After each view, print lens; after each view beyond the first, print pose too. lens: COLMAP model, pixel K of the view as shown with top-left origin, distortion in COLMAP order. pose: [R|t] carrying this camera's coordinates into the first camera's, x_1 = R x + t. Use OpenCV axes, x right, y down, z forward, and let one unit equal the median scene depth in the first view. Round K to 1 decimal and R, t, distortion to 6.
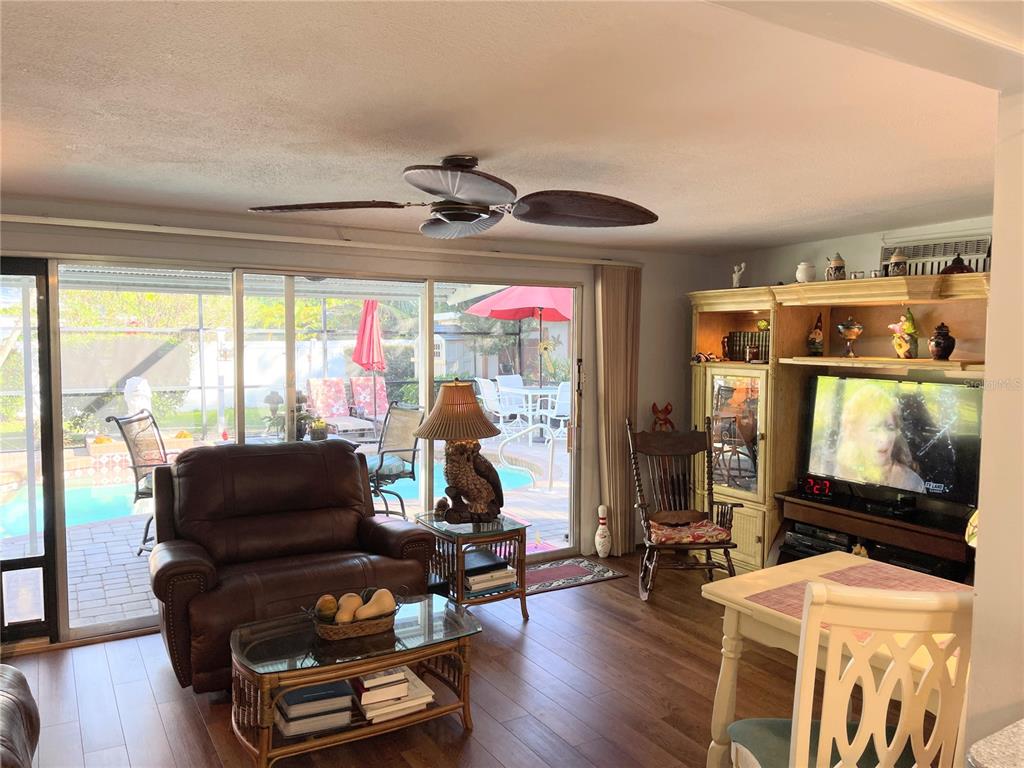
lens RADIAL K [[776.7, 0, 512.0], [0, 776.7, 384.0], [0, 0, 1]] dist [0.091924, -0.123290]
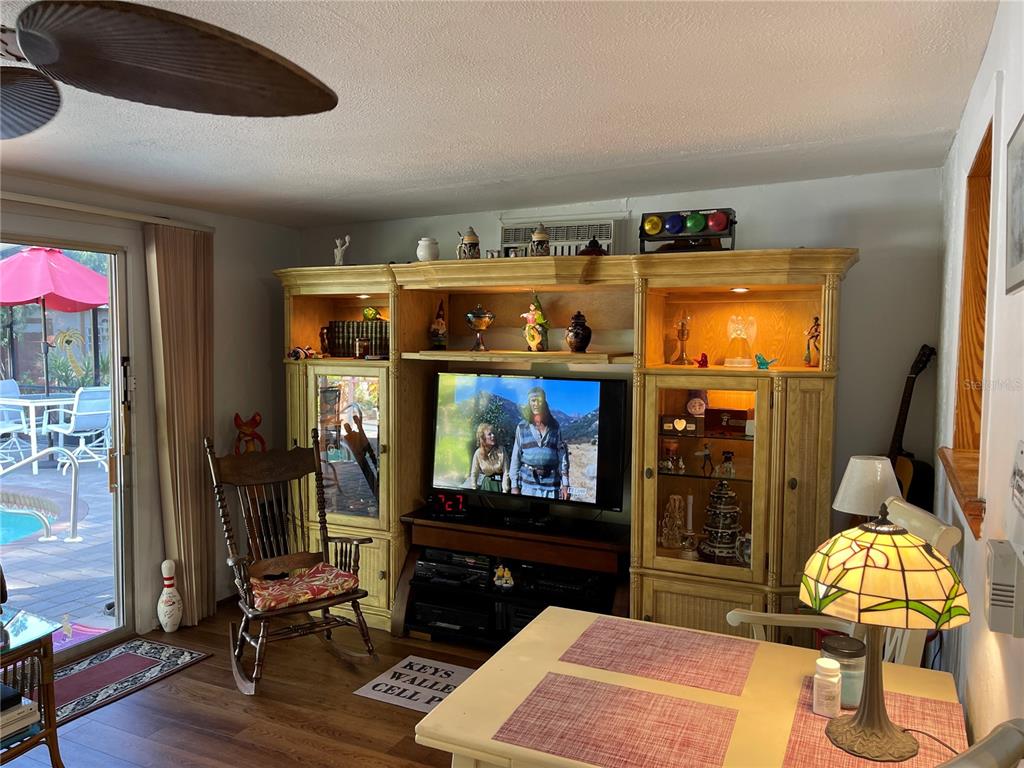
lens RADIAL K [[776.7, 0, 512.0], [0, 776.7, 384.0], [0, 0, 1]] dist [0.091924, -0.123290]
pose [[0.836964, -0.034828, 0.546149, -0.010858], [0.032233, 0.999378, 0.014334, -0.007767], [-0.546308, 0.005607, 0.837566, 0.244326]]
